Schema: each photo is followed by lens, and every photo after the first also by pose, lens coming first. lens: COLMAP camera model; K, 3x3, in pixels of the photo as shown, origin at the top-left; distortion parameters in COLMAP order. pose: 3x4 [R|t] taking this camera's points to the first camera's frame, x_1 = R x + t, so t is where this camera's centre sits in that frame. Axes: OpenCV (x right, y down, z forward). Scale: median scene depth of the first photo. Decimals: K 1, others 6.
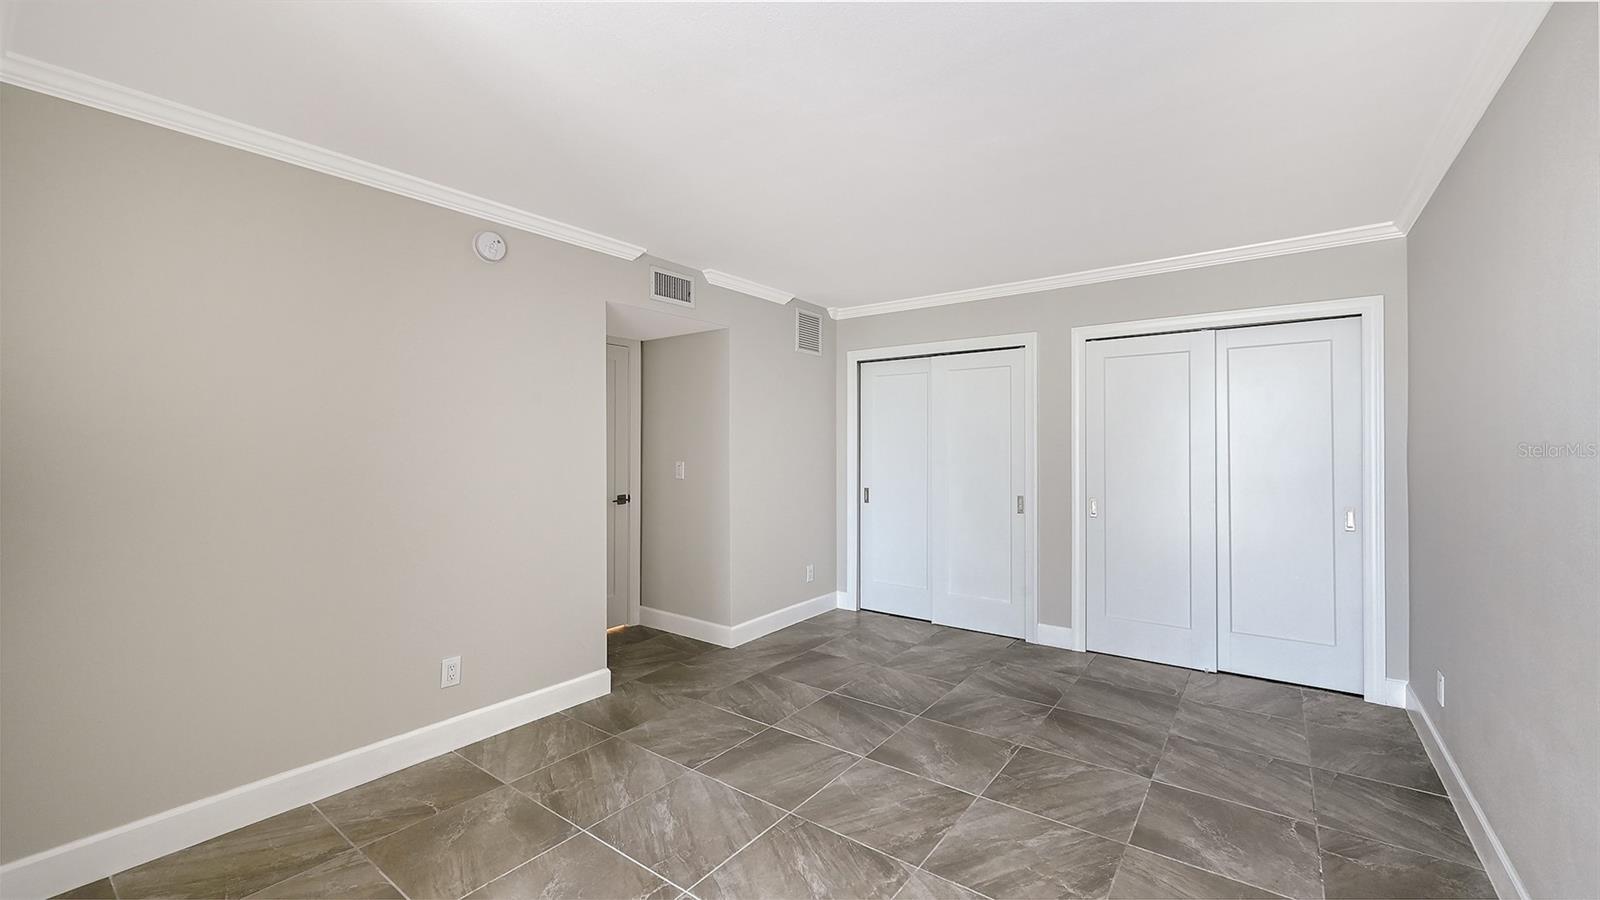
lens RADIAL K [[637.6, 0, 806.0], [0, 637.6, 439.2], [0, 0, 1]] dist [-0.000762, -0.000152]
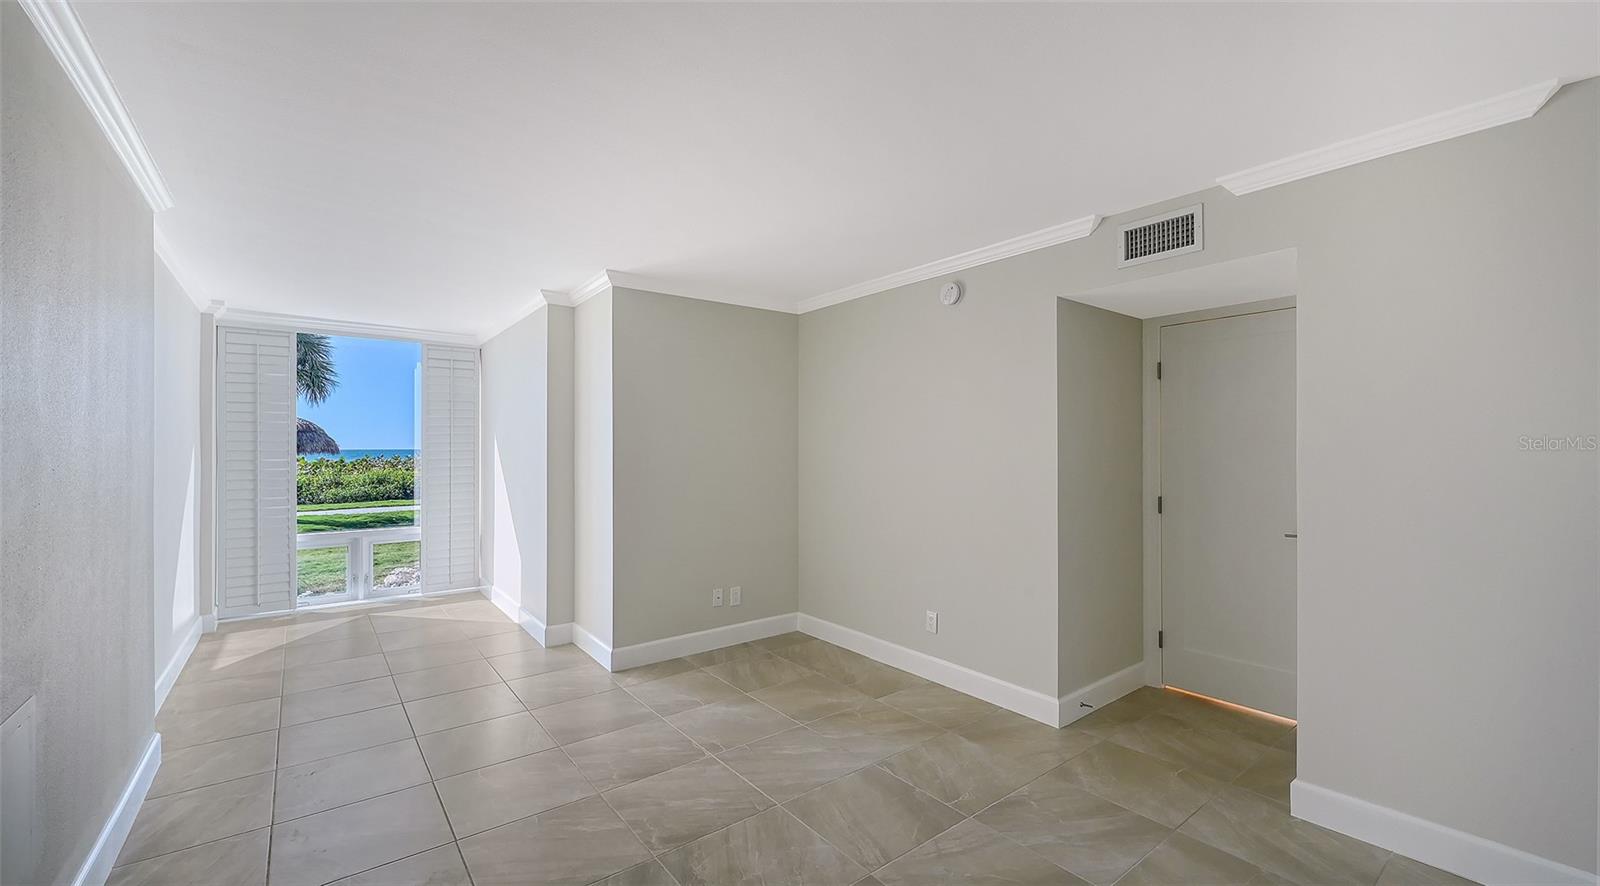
lens RADIAL K [[633.0, 0, 800.0], [0, 633.0, 443.0], [0, 0, 1]] dist [-0.000632, -0.000024]
pose [[-0.267708, -0.011384, -0.963433, 0.700452], [0.009594, 0.999849, -0.014480, 0.002589], [0.963452, -0.013120, -0.267559, 0.945478]]
